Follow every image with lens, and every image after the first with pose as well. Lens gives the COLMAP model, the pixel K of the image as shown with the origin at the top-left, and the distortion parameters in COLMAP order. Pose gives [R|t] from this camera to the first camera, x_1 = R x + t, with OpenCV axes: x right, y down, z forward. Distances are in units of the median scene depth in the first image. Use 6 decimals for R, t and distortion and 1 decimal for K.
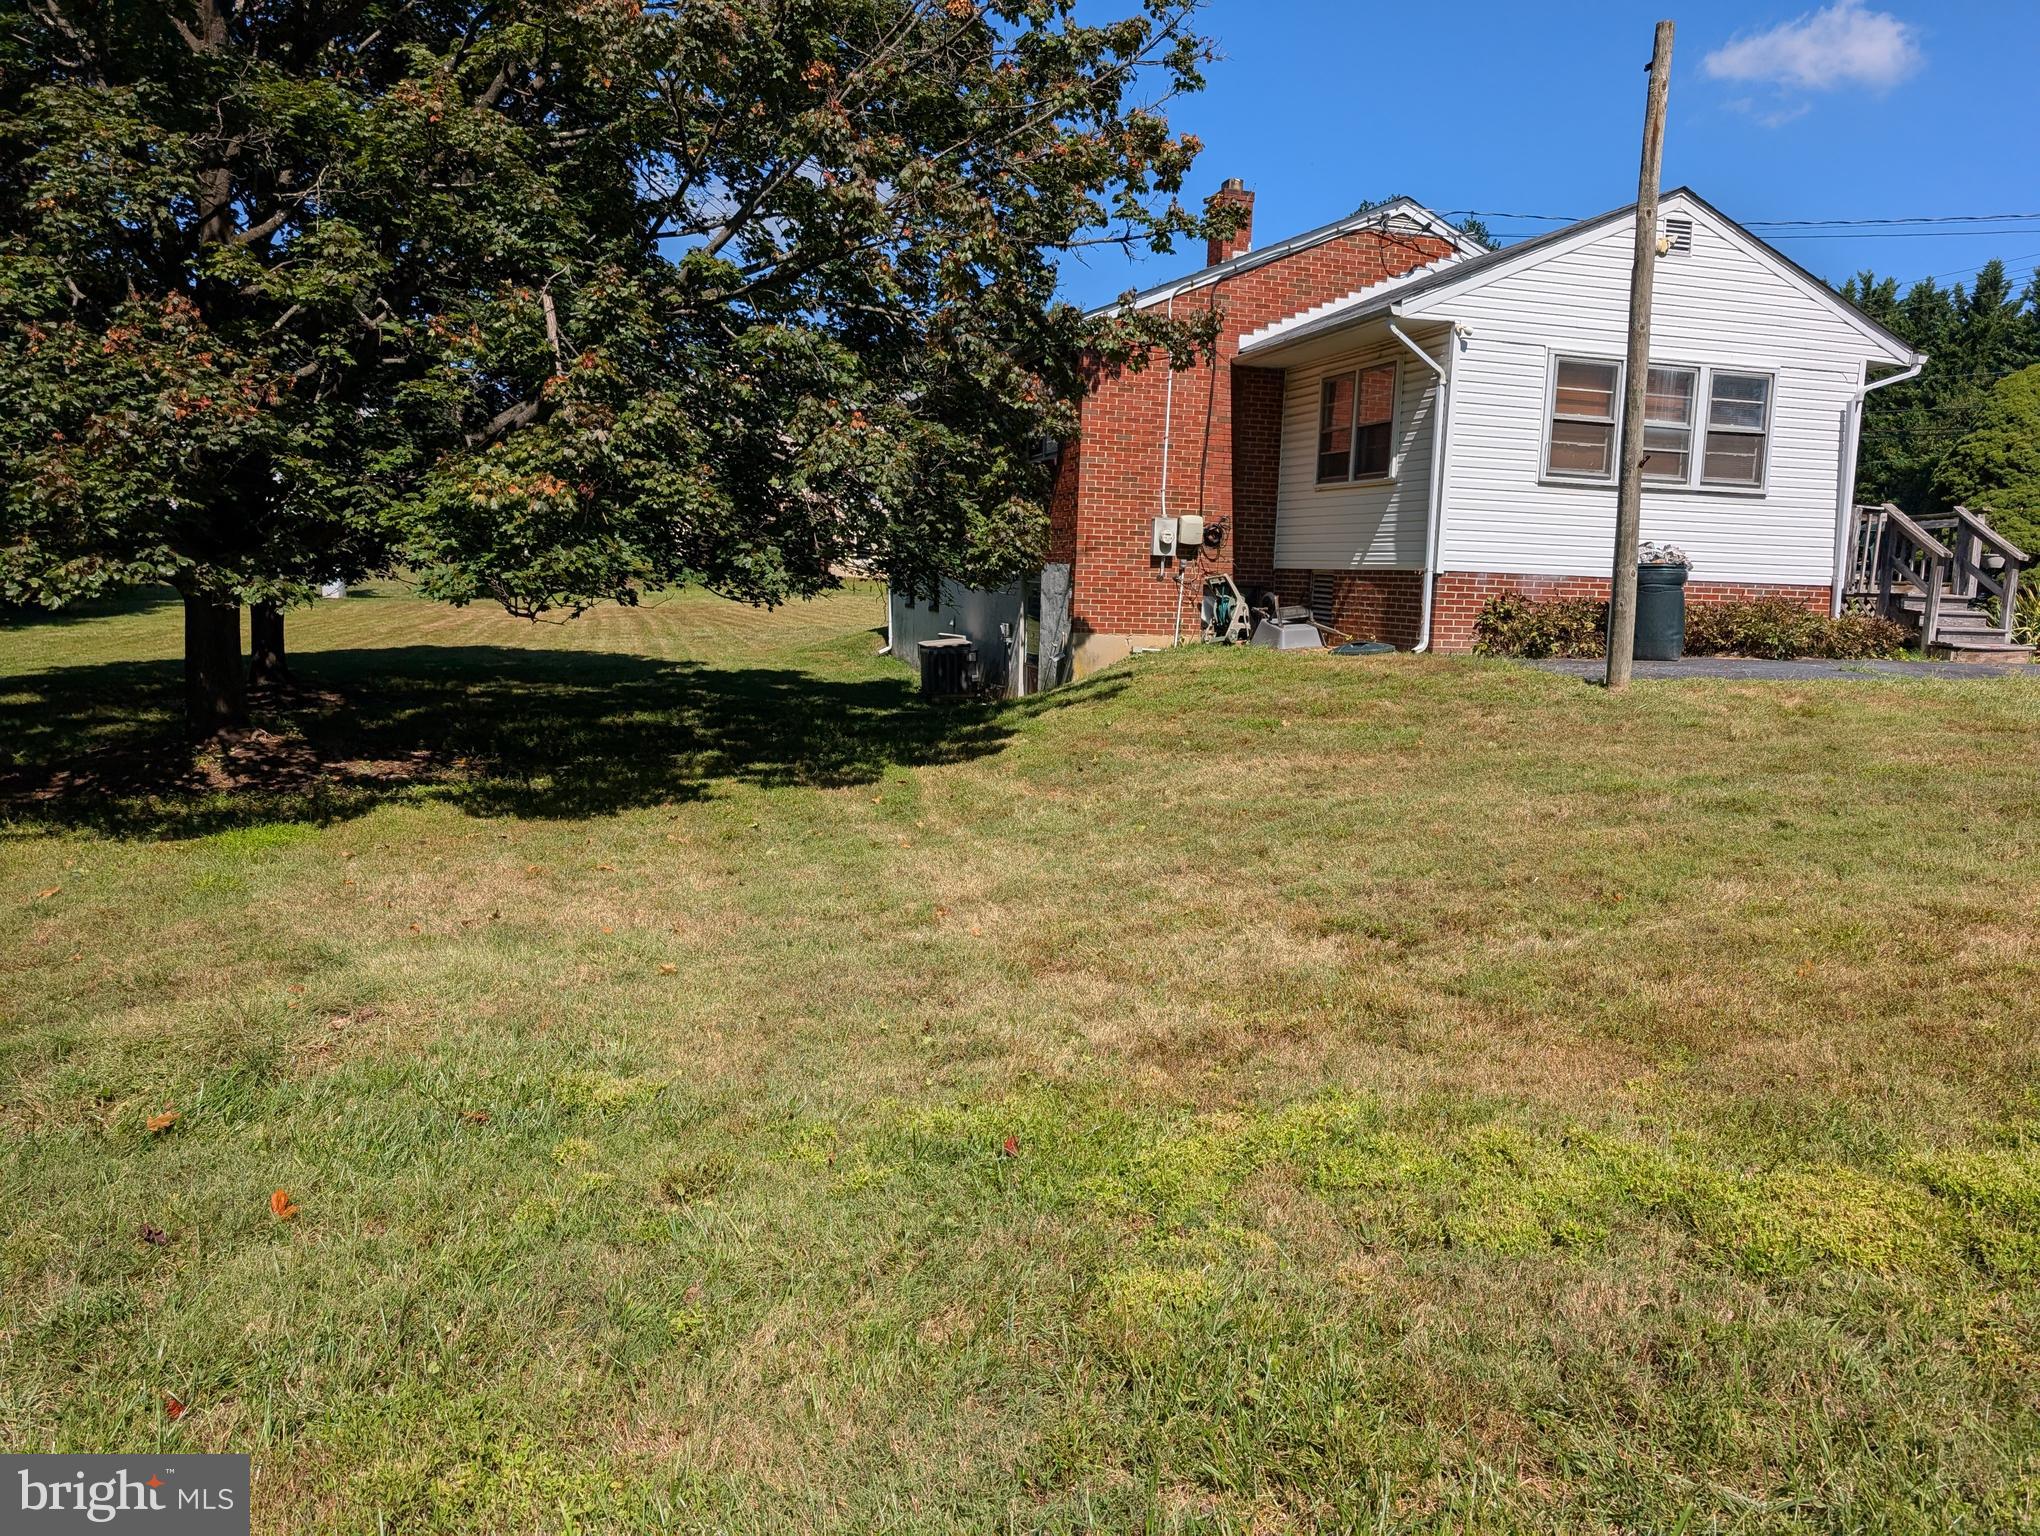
lens RADIAL K [[1438.8, 0, 1019.7], [0, 1438.8, 770.6], [0, 0, 1]] dist [0.014824, -0.011307]
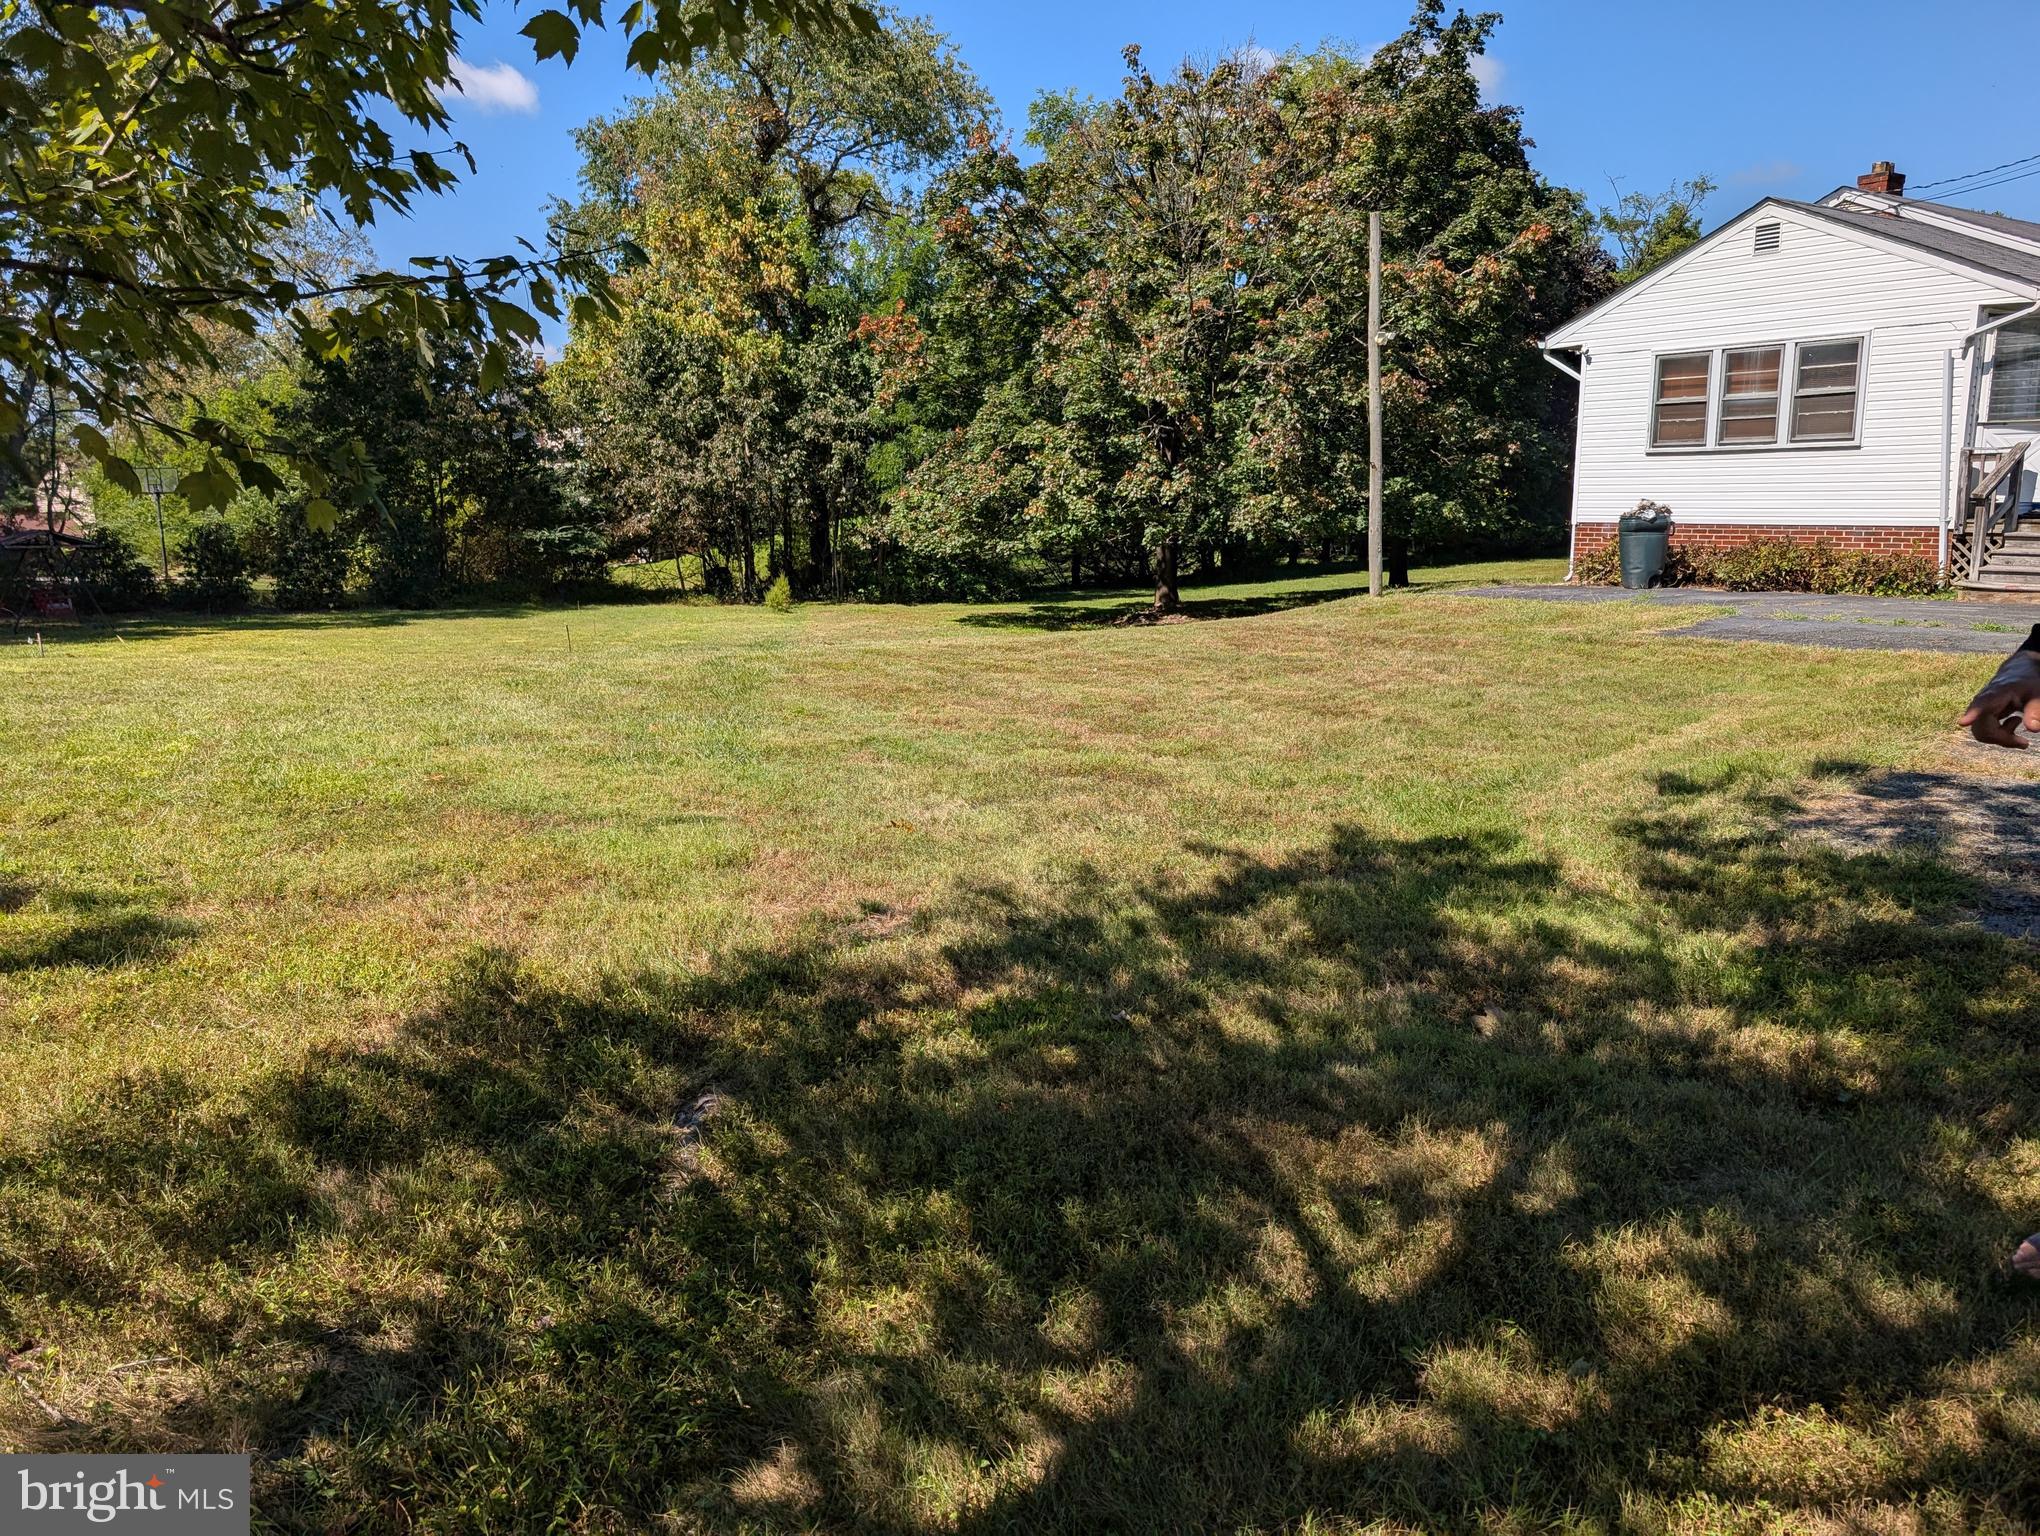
lens RADIAL K [[1438.8, 0, 1035.6], [0, 1438.8, 762.0], [0, 0, 1]] dist [0.014824, -0.011307]
pose [[0.336497, 0.134067, -0.932092, 1.348770], [-0.099681, 0.989324, 0.106313, -0.005354], [0.936394, 0.057138, 0.346269, 0.036571]]
